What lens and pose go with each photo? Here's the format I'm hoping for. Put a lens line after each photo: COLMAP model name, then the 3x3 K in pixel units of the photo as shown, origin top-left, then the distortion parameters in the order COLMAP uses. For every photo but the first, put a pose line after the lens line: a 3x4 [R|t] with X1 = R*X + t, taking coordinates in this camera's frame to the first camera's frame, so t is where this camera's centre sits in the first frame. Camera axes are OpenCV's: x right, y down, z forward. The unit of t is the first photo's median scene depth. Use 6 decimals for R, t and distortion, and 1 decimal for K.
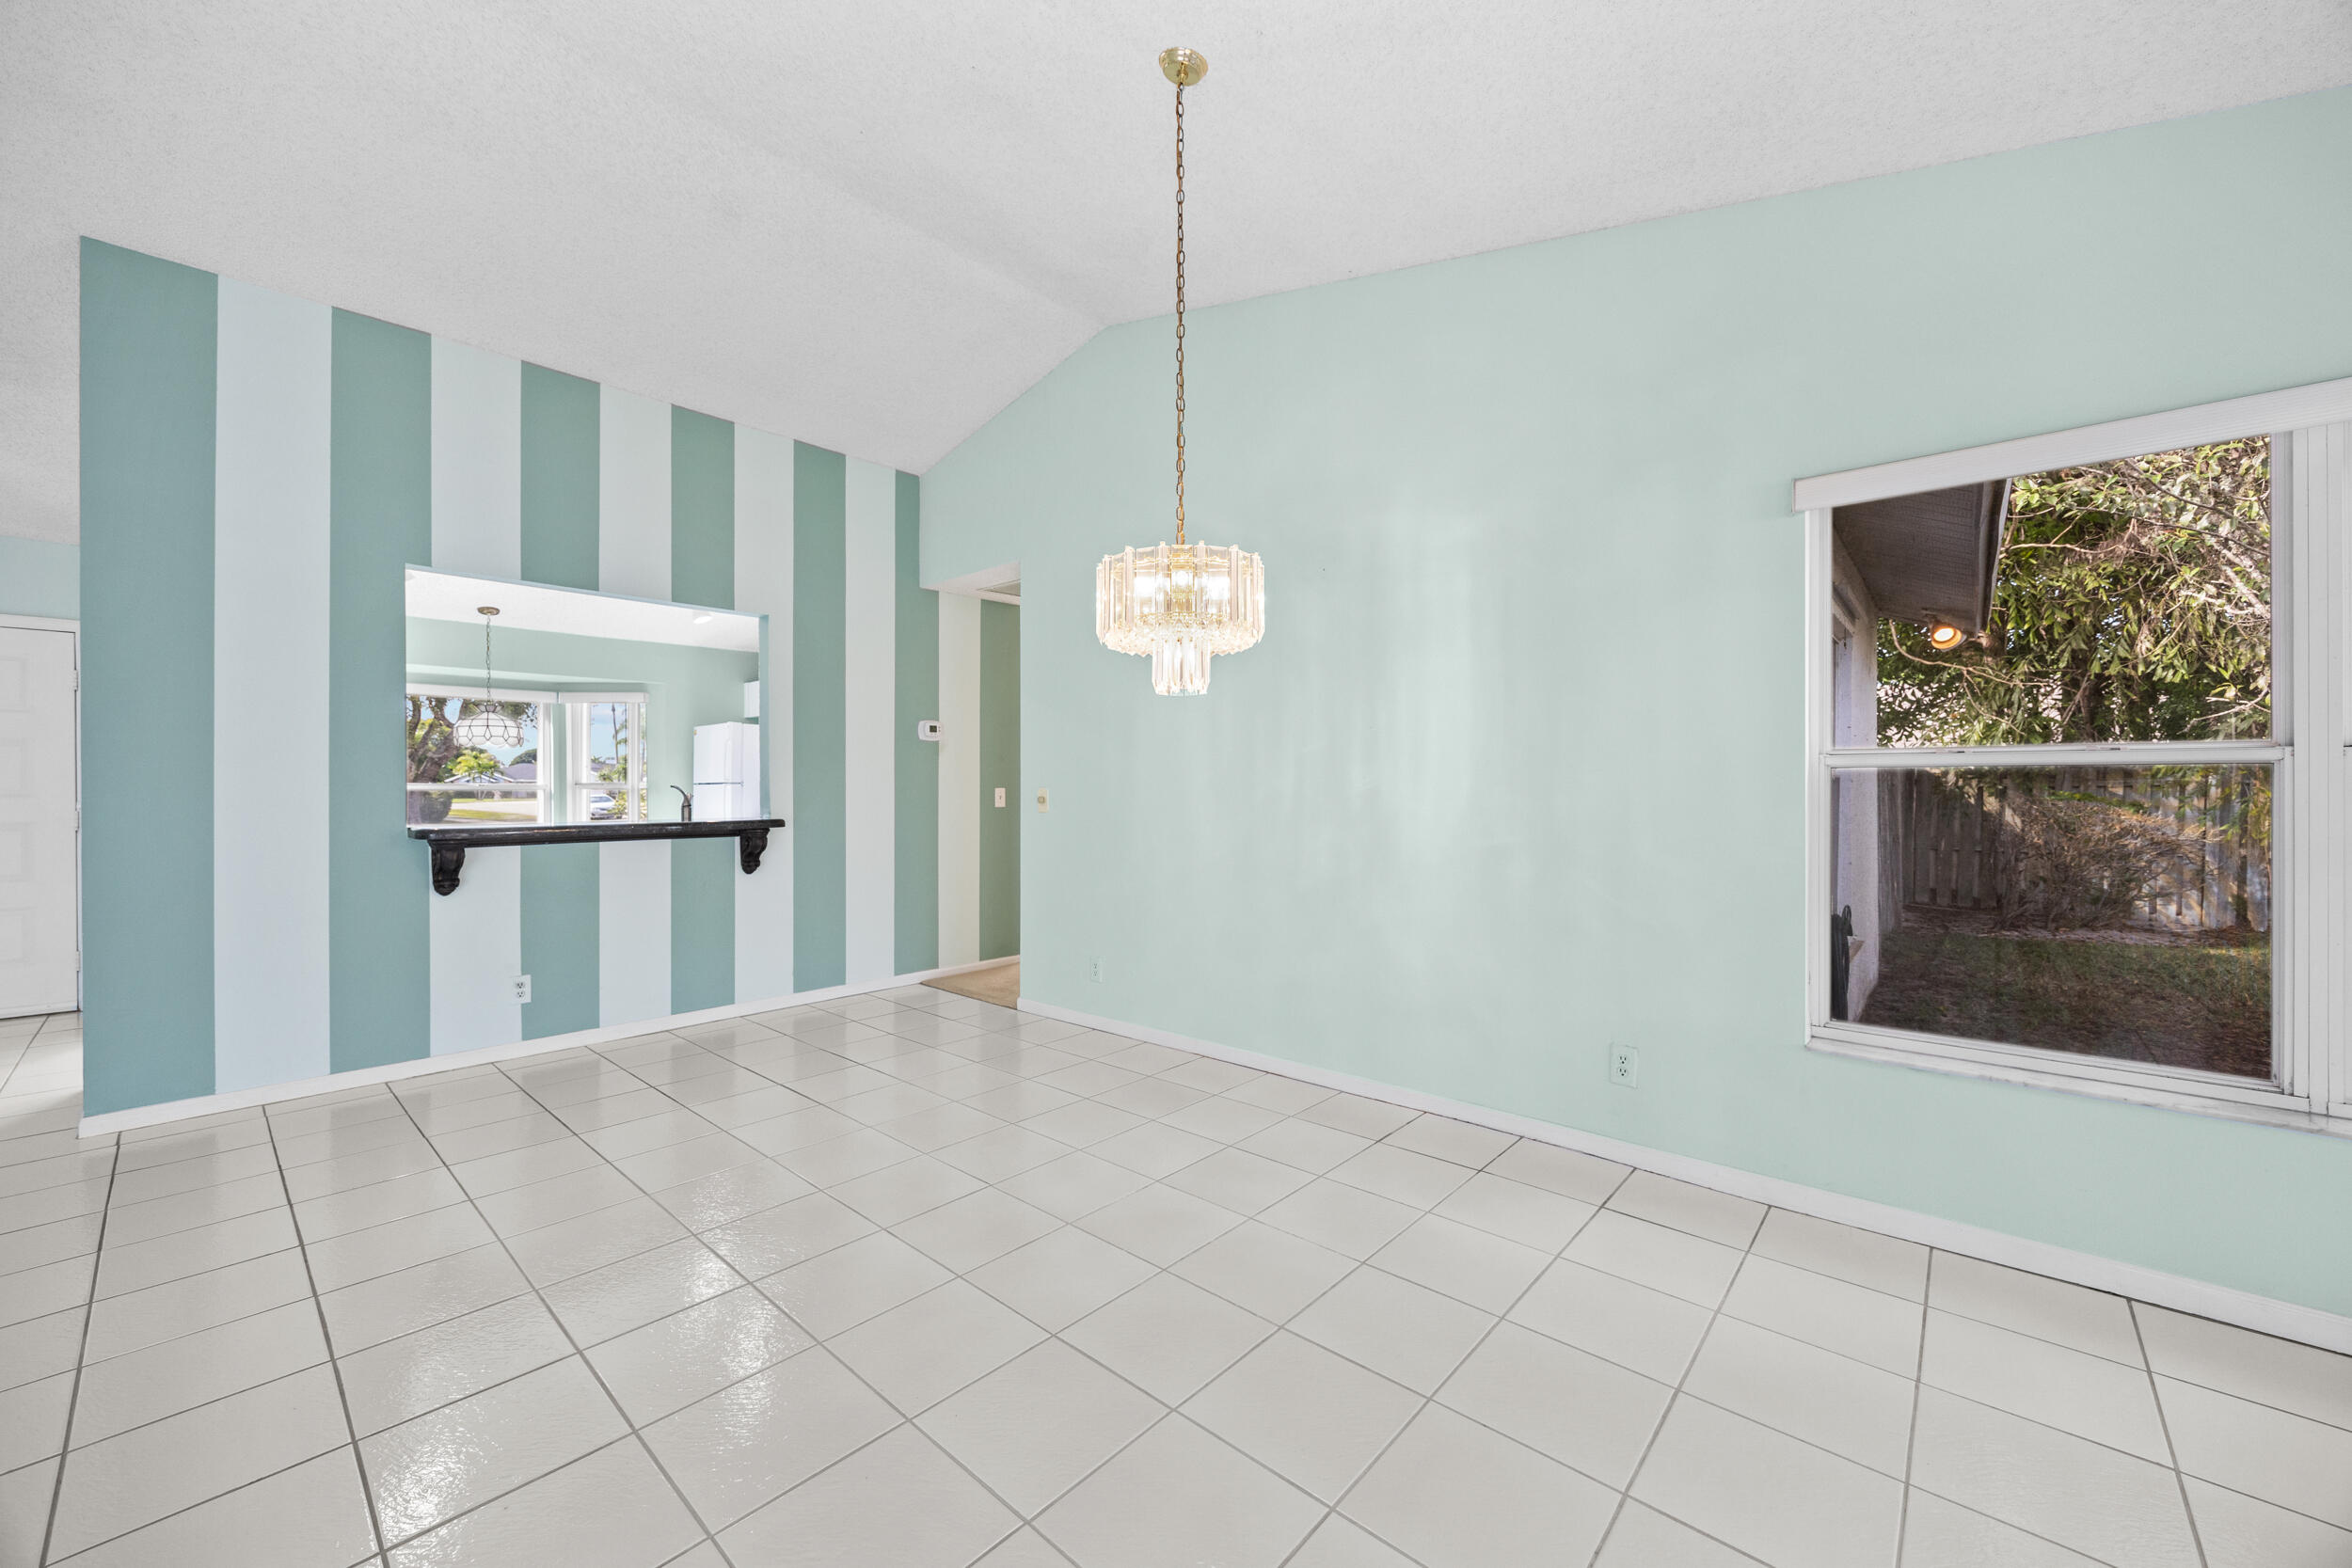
lens RADIAL K [[895.4, 0, 1179.4], [0, 895.4, 782.9], [0, 0, 1]] dist [-0.003769, 0.000324]
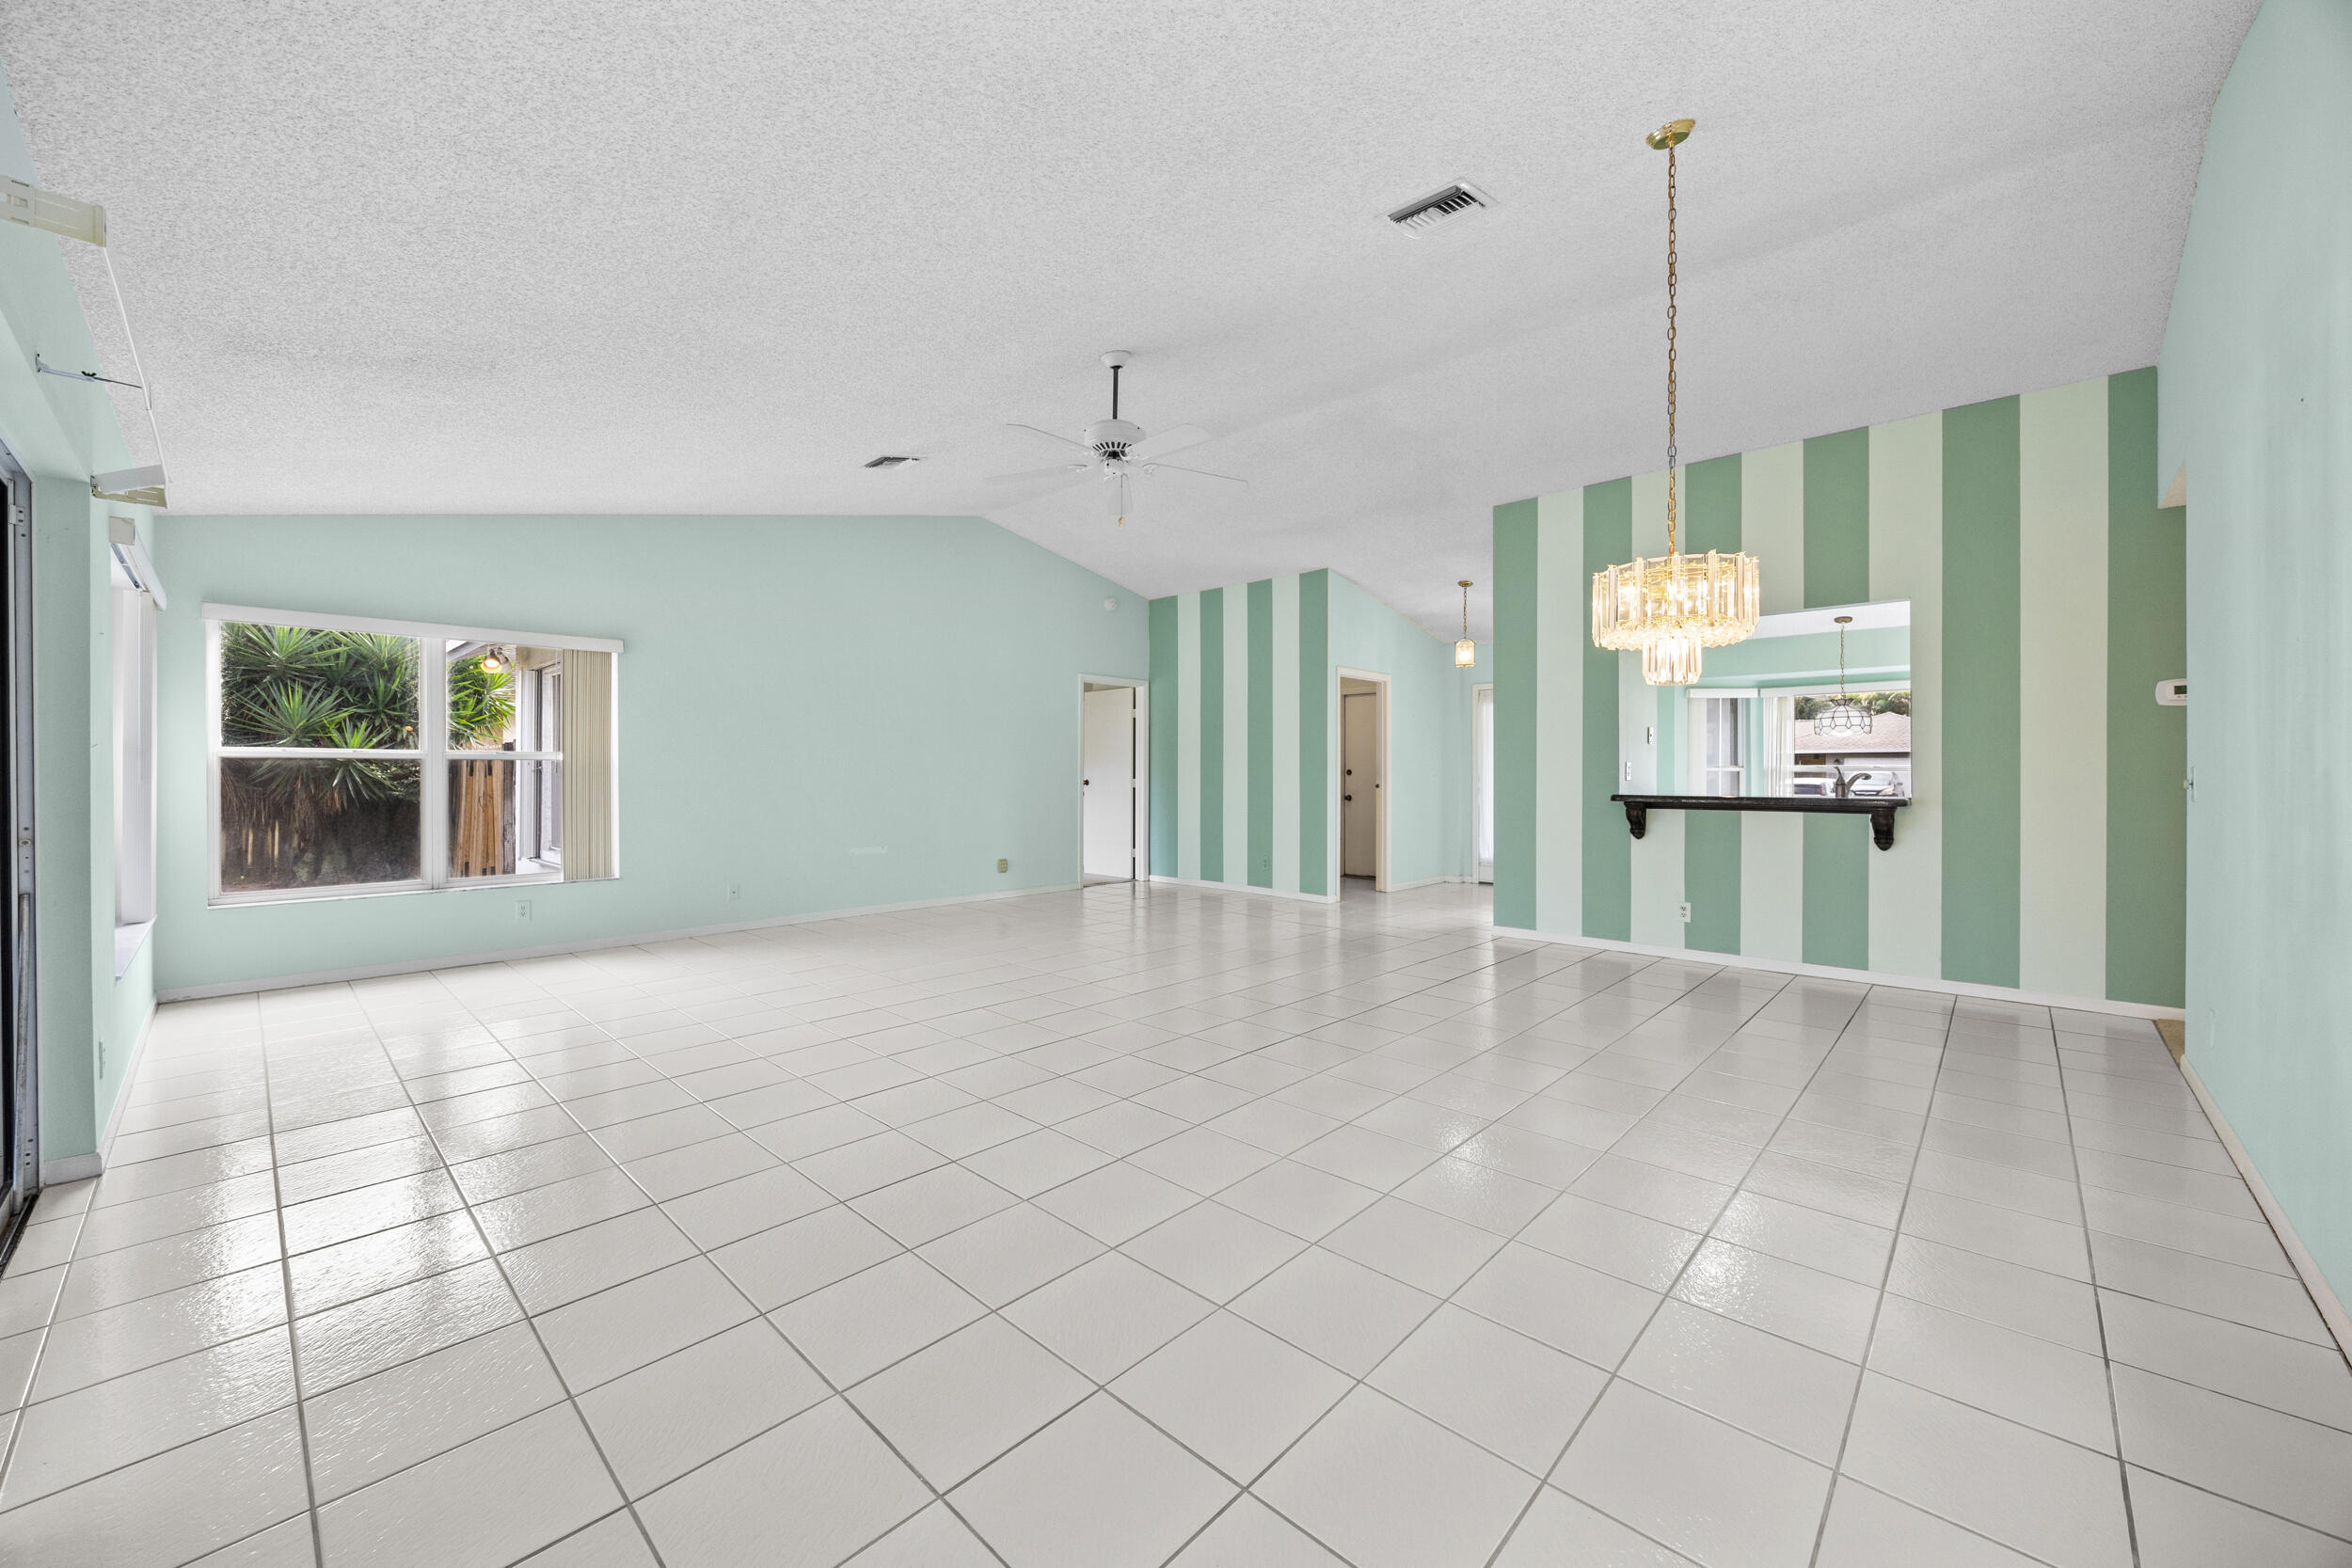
lens RADIAL K [[895.4, 0, 1178.3], [0, 895.4, 784.8], [0, 0, 1]] dist [-0.003769, 0.000324]
pose [[-0.025313, 0.015652, -0.999557, 0.630409], [0.004223, 0.999870, 0.015550, 0.005733], [0.999671, -0.003827, -0.025376, 0.220083]]
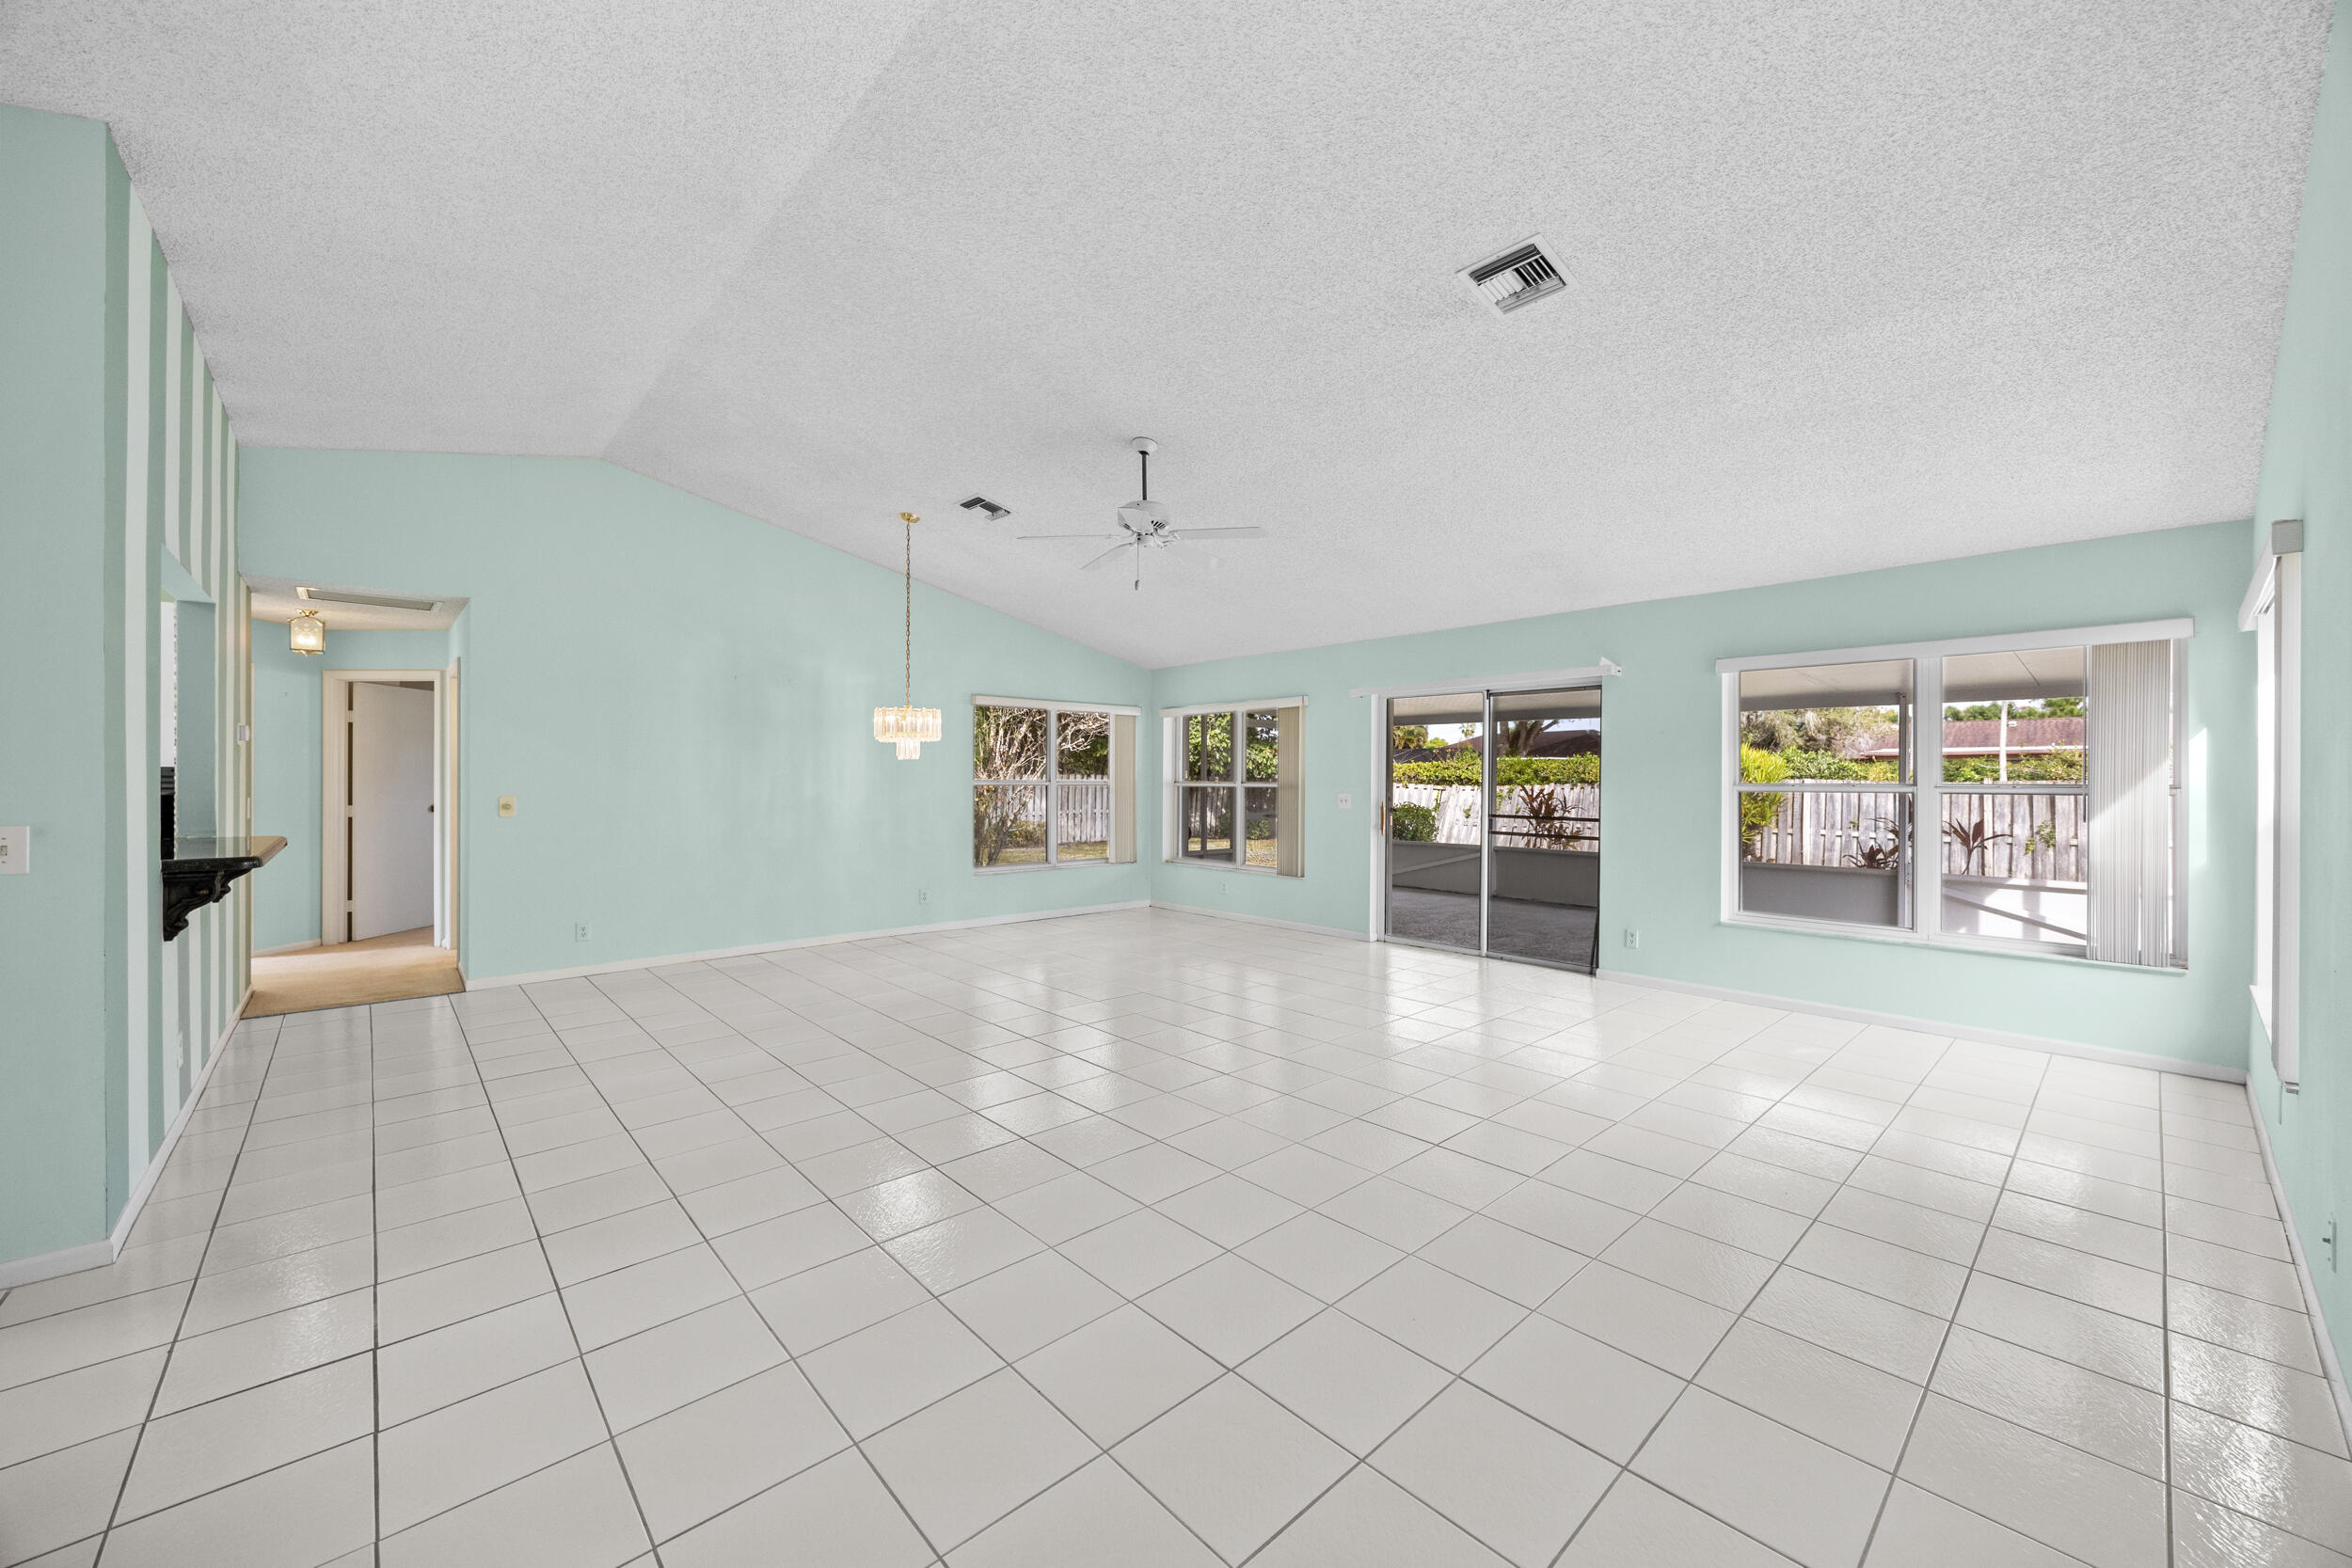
lens RADIAL K [[895.4, 0, 1178.1], [0, 895.4, 779.2], [0, 0, 1]] dist [-0.003769, 0.000324]
pose [[0.100694, 0.000361, 0.994917, -1.354536], [-0.006840, 0.999977, 0.000329, -0.026676], [-0.994894, -0.006838, 0.100694, -0.017763]]
